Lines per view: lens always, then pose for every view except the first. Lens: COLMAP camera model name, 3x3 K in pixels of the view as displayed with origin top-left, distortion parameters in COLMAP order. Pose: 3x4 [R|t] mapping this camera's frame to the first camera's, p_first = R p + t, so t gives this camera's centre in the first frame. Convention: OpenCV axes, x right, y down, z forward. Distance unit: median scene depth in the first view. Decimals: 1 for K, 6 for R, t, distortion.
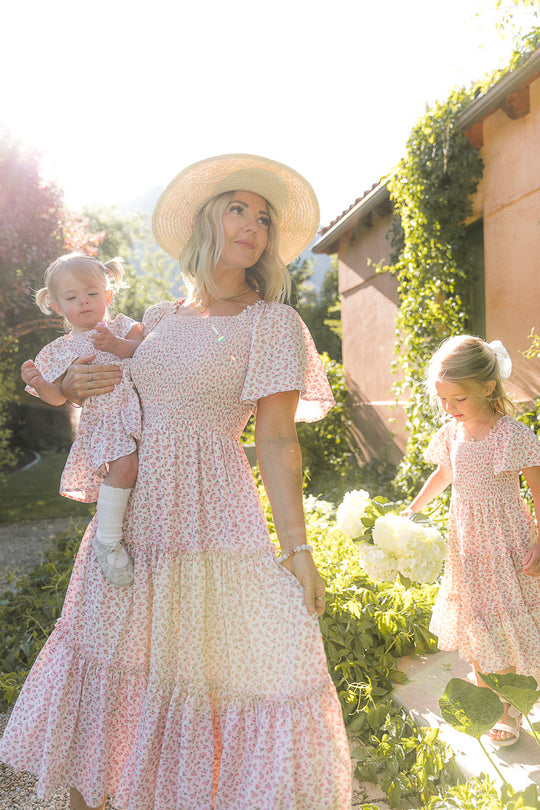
lens RADIAL K [[641.6, 0, 269.7], [0, 641.6, 399.9], [0, 0, 1]] dist [-0.015158, -0.013595]
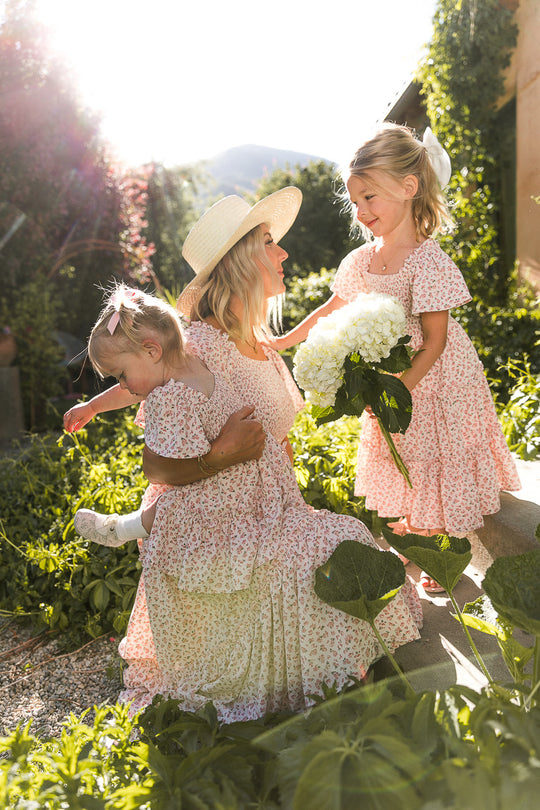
lens RADIAL K [[552.4, 0, 271.9], [0, 552.4, 411.1], [0, 0, 1]] dist [-0.010779, 0.006325]
pose [[0.991460, -0.008193, -0.130156, 0.083375], [0.023284, 0.993110, 0.114849, 0.066932], [0.128318, -0.116898, 0.984819, 0.121620]]
